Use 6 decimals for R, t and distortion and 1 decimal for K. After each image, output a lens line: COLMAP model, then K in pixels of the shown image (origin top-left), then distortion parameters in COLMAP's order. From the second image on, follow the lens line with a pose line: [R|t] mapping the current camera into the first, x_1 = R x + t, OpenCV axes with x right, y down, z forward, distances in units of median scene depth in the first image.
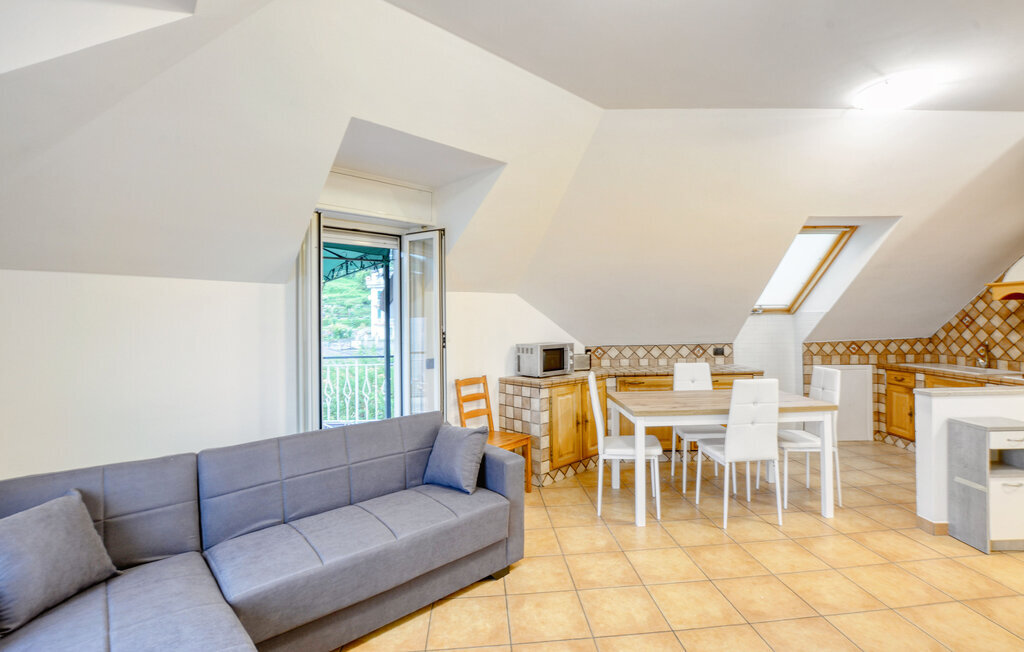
lens RADIAL K [[455.7, 0, 512.0], [0, 455.7, 326.0], [0, 0, 1]] dist [-0.003131, -0.000349]
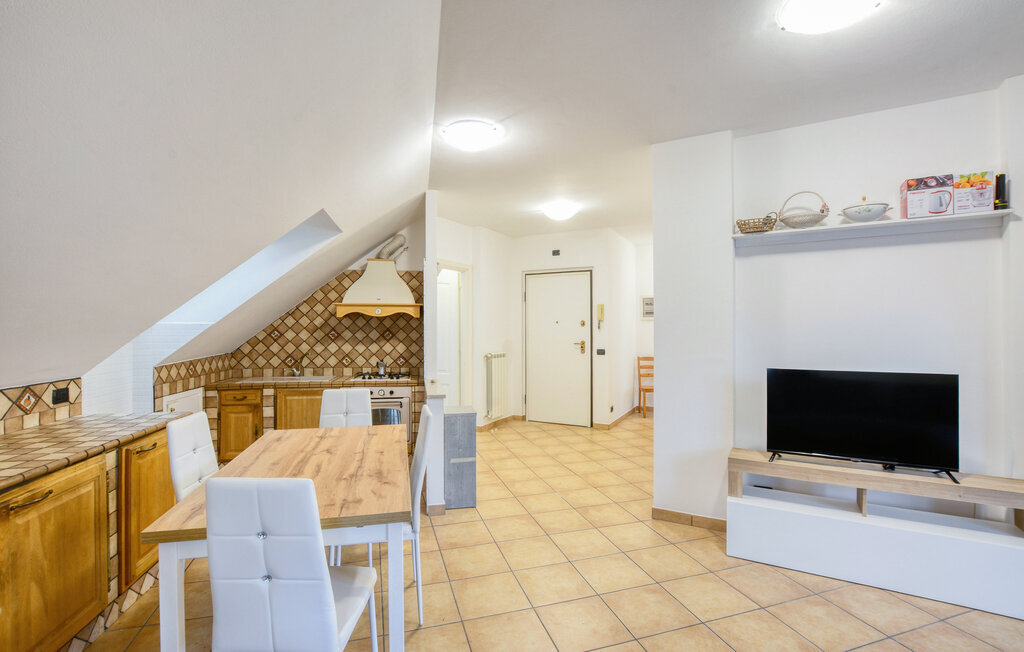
lens RADIAL K [[455.7, 0, 512.0], [0, 455.7, 326.0], [0, 0, 1]] dist [-0.003131, -0.000349]
pose [[-0.198370, 0.017416, 0.979972, -0.172396], [0.018132, 0.999736, -0.014097, -0.007166], [-0.979959, 0.014973, -0.198634, 0.661642]]
